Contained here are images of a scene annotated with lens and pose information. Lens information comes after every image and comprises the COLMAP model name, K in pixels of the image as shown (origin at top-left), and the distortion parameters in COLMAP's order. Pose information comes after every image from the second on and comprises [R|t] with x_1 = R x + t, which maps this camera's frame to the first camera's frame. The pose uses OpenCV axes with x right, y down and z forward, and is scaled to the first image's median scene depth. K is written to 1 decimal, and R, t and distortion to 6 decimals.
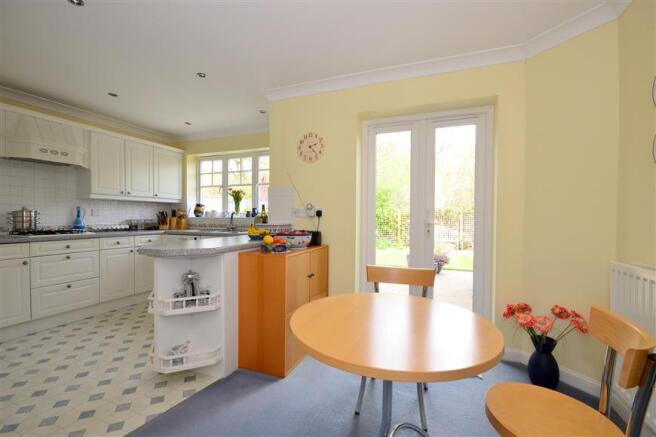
lens RADIAL K [[283.9, 0, 328.0], [0, 283.9, 218.5], [0, 0, 1]] dist [0.001072, -0.009769]
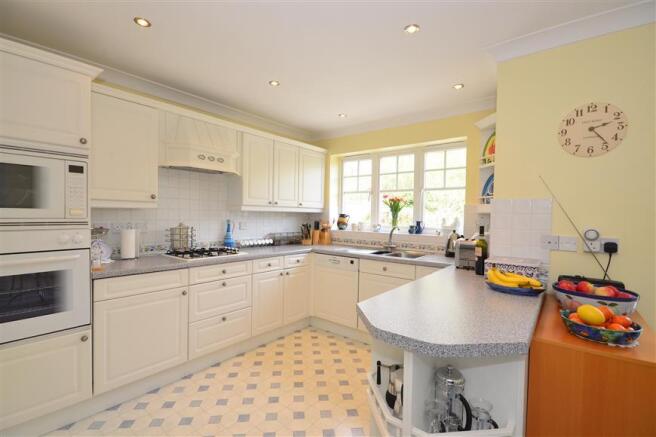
lens RADIAL K [[300.3, 0, 328.0], [0, 300.3, 218.5], [0, 0, 1]] dist [0.000062, -0.000019]
pose [[0.948899, 0.016876, -0.315128, -0.270119], [-0.016664, 0.999855, 0.003369, -0.049254], [0.315139, 0.002055, 0.949043, 0.194691]]
